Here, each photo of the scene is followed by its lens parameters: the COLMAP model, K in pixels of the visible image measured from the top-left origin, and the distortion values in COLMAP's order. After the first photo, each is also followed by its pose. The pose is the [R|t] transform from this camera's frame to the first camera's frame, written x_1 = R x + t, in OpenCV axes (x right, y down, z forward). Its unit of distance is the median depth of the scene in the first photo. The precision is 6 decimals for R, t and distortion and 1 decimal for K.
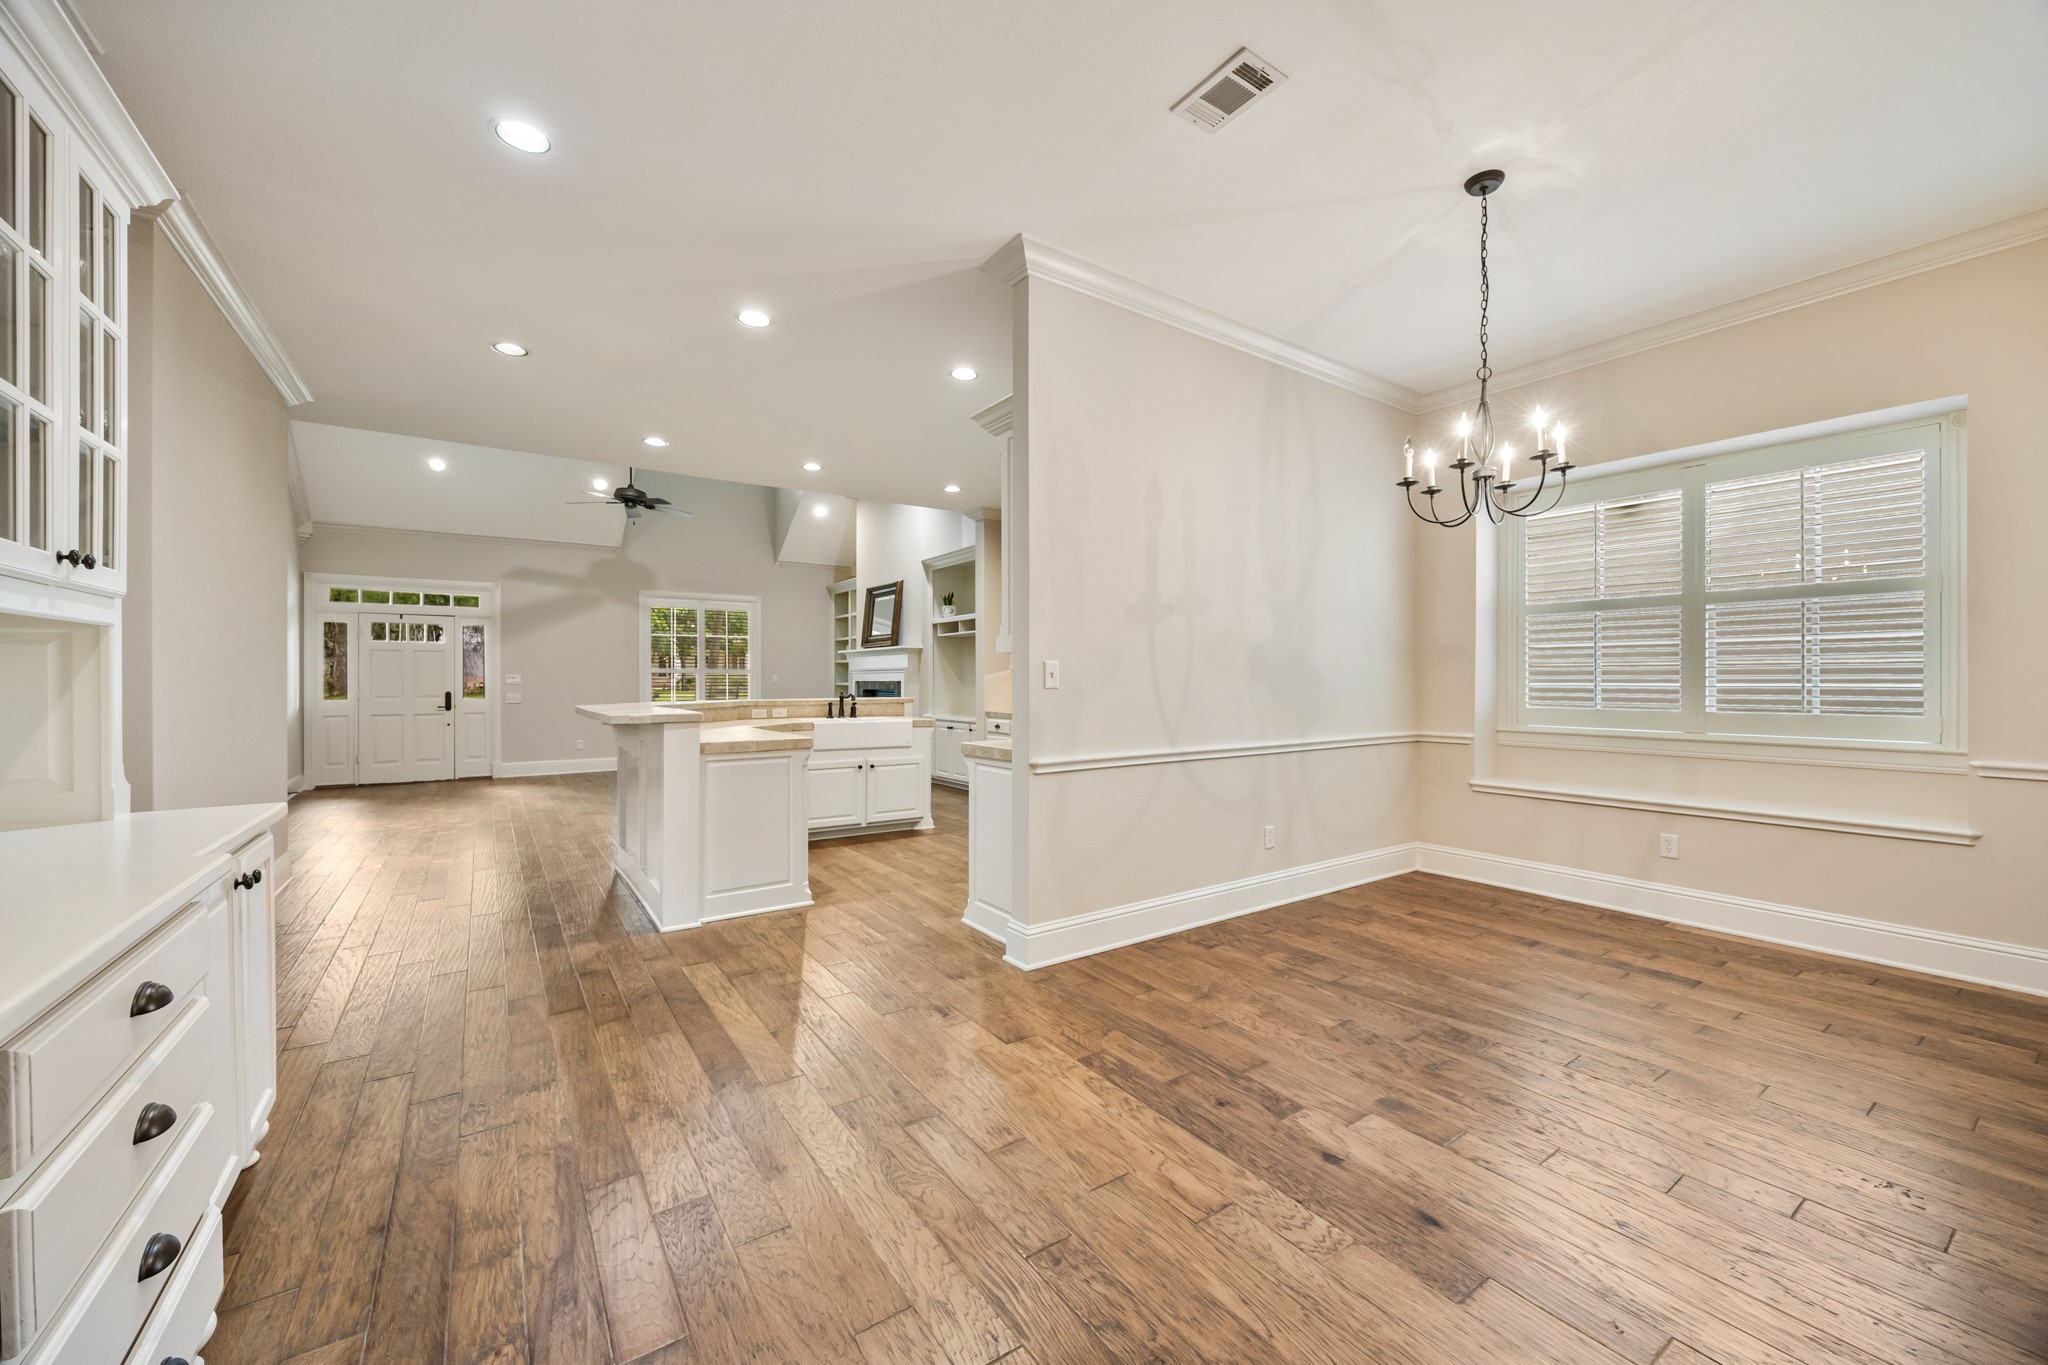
lens RADIAL K [[781.7, 0, 1032.1], [0, 781.7, 681.9], [0, 0, 1]] dist [-0.002168, 0.000707]
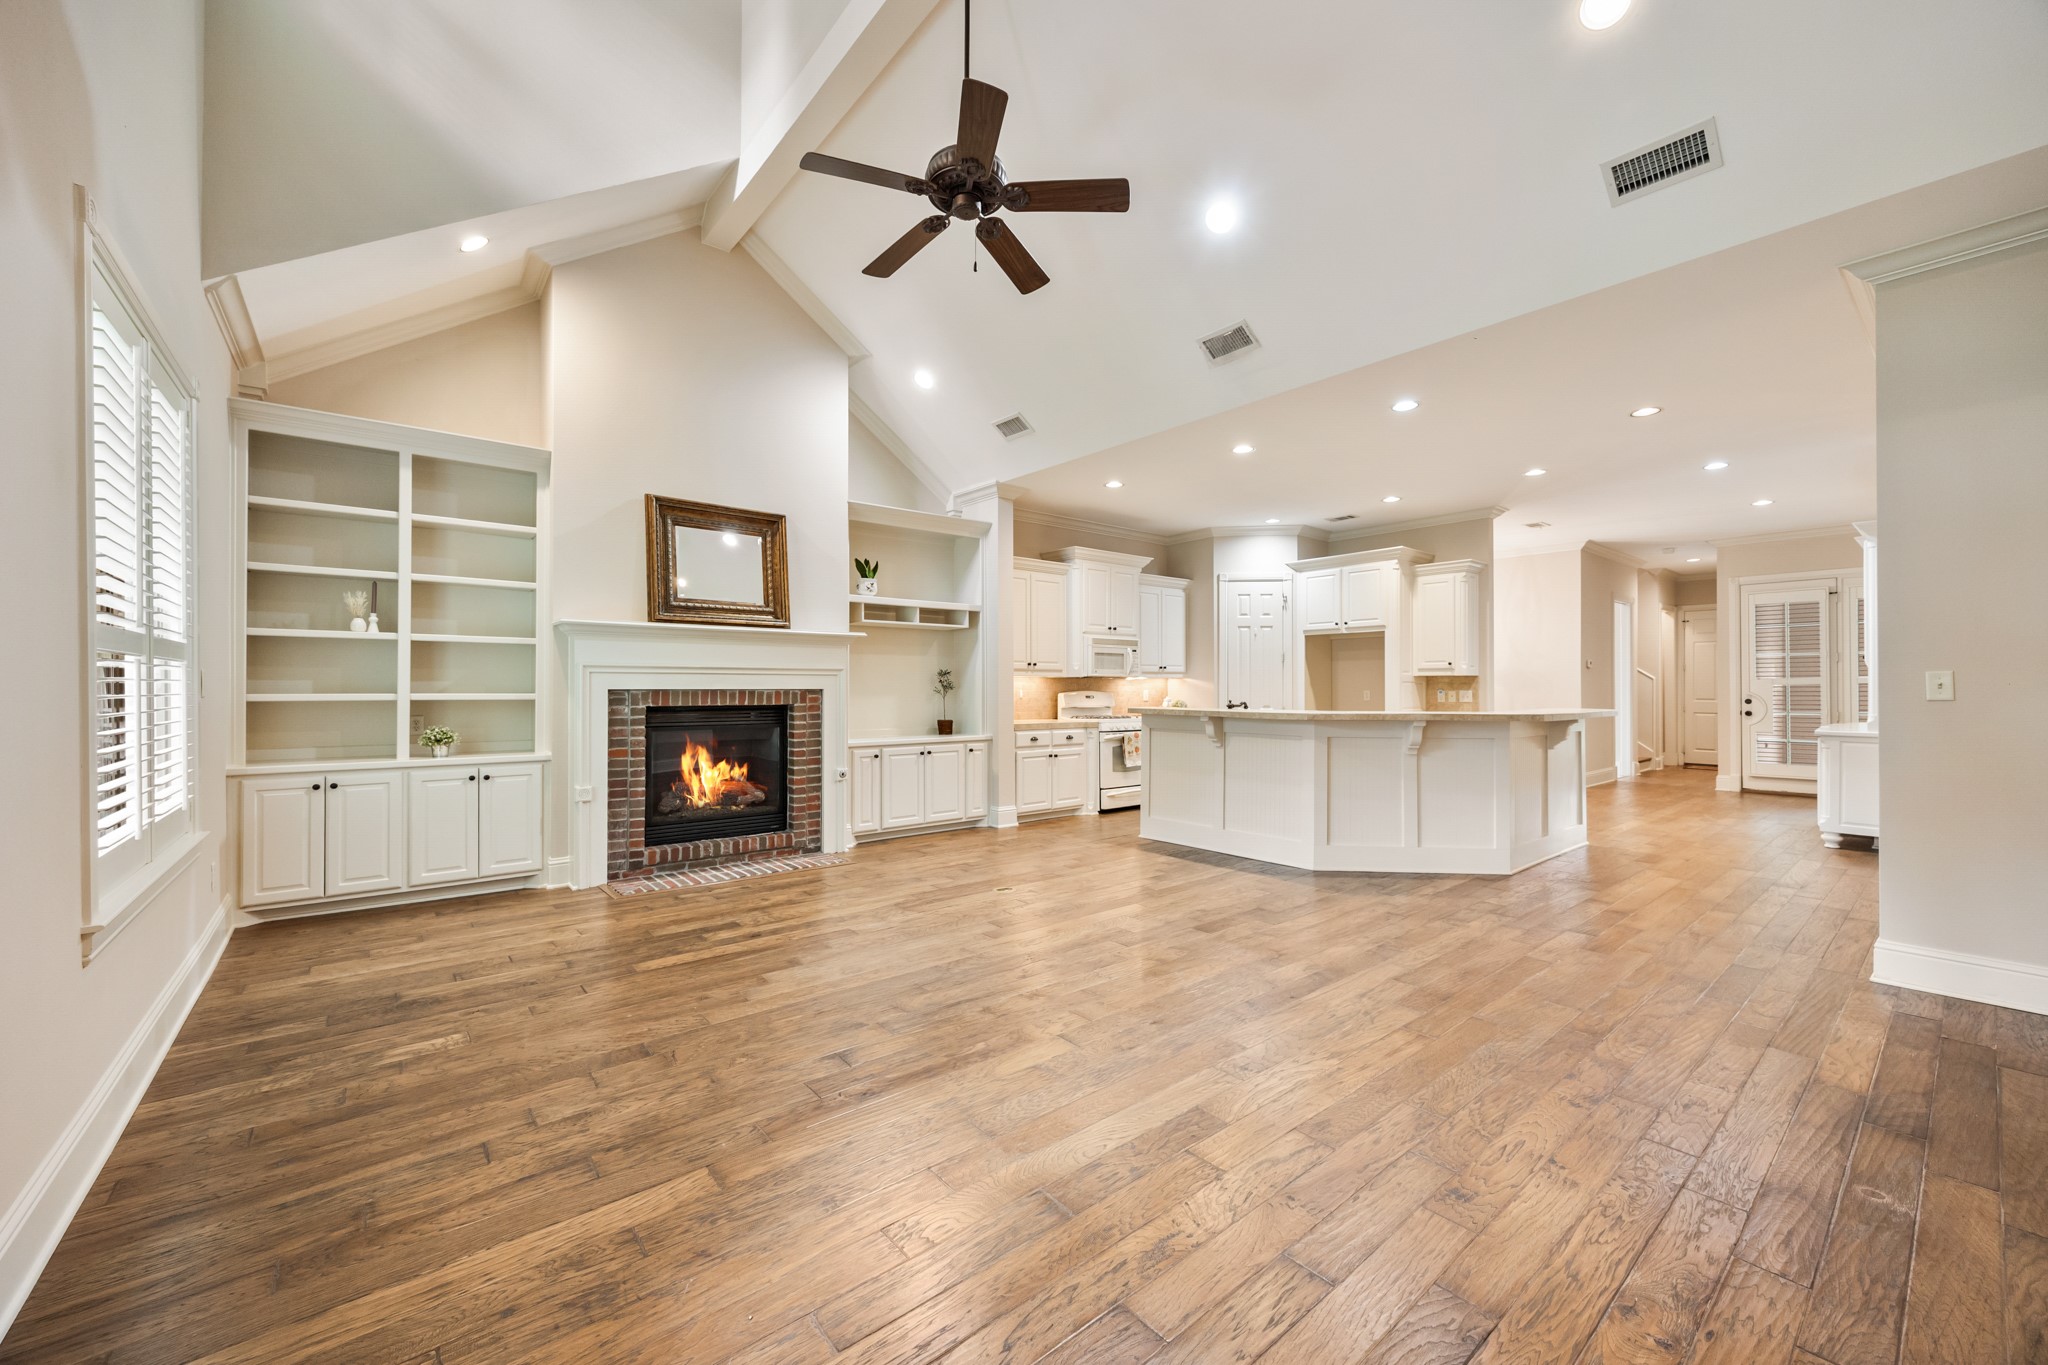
lens RADIAL K [[781.7, 0, 1021.2], [0, 781.7, 684.3], [0, 0, 1]] dist [-0.002168, 0.000707]
pose [[-0.071931, 0.006634, 0.997388, -1.887334], [0.002369, 0.999976, -0.006481, -0.000825], [-0.997407, 0.001897, -0.071945, 2.165209]]
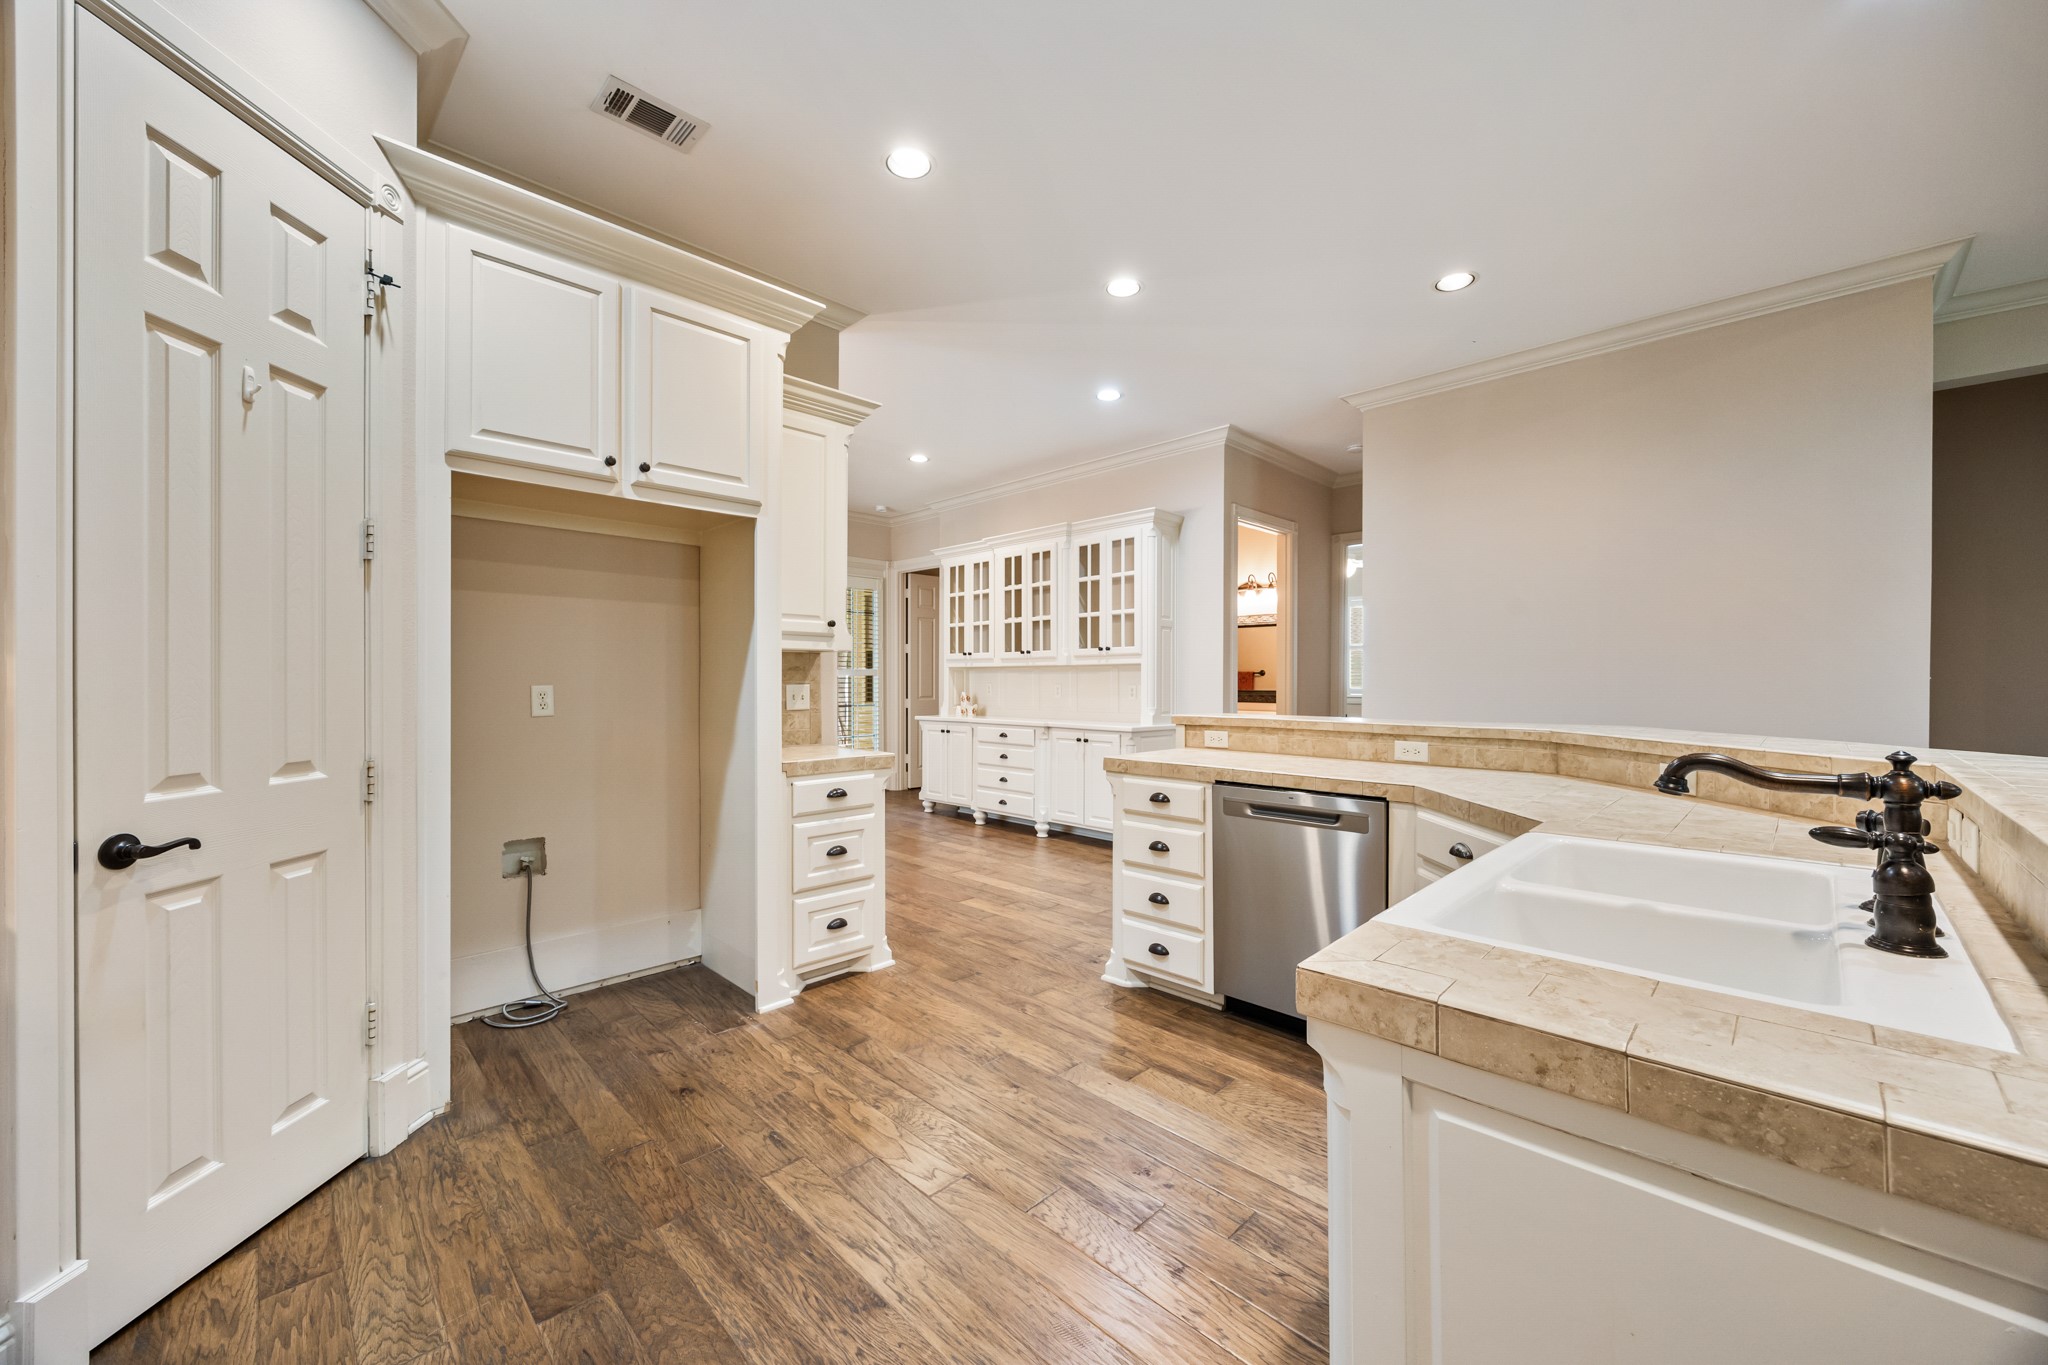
lens RADIAL K [[781.7, 0, 1034.4], [0, 781.7, 680.0], [0, 0, 1]] dist [-0.002168, 0.000707]
pose [[-0.983808, -0.001884, -0.179214, -0.086391], [-0.002098, 0.999997, 0.001010, -0.002615], [0.179212, 0.001370, -0.983810, 1.841874]]
